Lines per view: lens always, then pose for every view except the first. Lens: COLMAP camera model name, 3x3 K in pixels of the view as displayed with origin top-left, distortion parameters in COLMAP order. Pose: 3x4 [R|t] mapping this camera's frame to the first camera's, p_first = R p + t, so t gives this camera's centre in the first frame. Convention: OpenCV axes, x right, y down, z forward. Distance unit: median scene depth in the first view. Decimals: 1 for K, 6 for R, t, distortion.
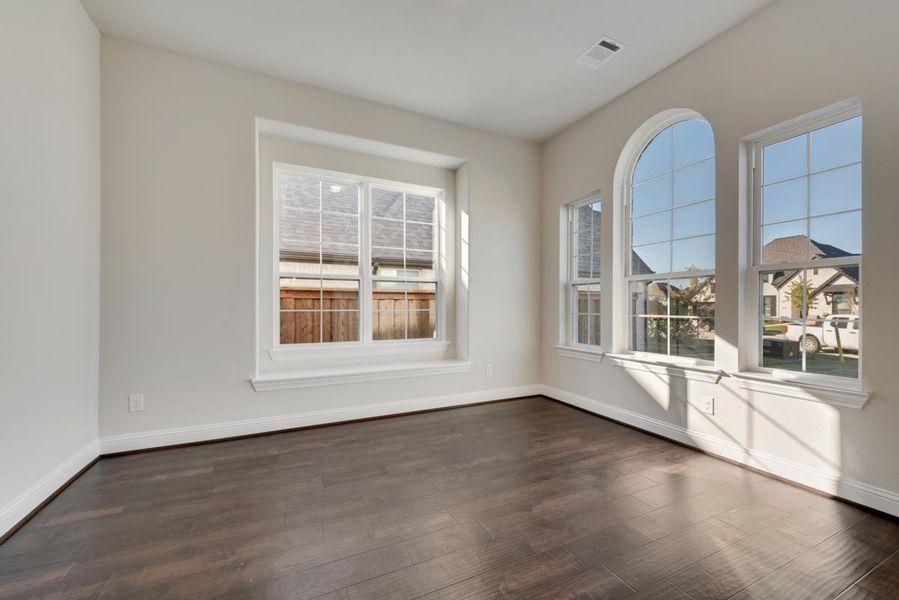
lens RADIAL K [[365.3, 0, 453.5], [0, 365.3, 301.8], [0, 0, 1]] dist [0.000625, 0.000109]
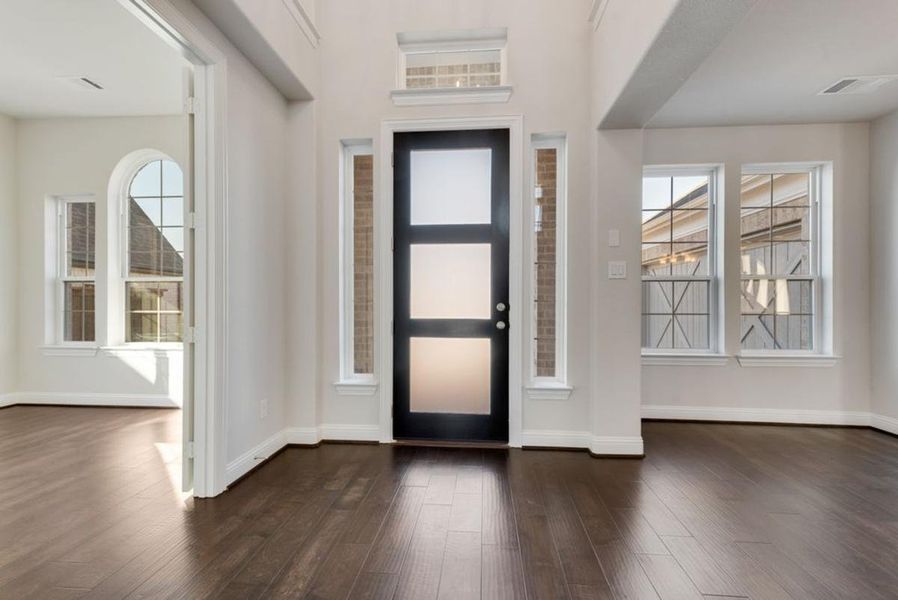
lens RADIAL K [[407.8, 0, 448.5], [0, 407.8, 306.2], [0, 0, 1]] dist [0.000384, 0.000169]
pose [[0.515309, -0.003824, 0.856996, -0.095476], [-0.010776, 0.999882, 0.010941, -0.004366], [-0.856937, -0.014873, 0.515207, -0.549615]]
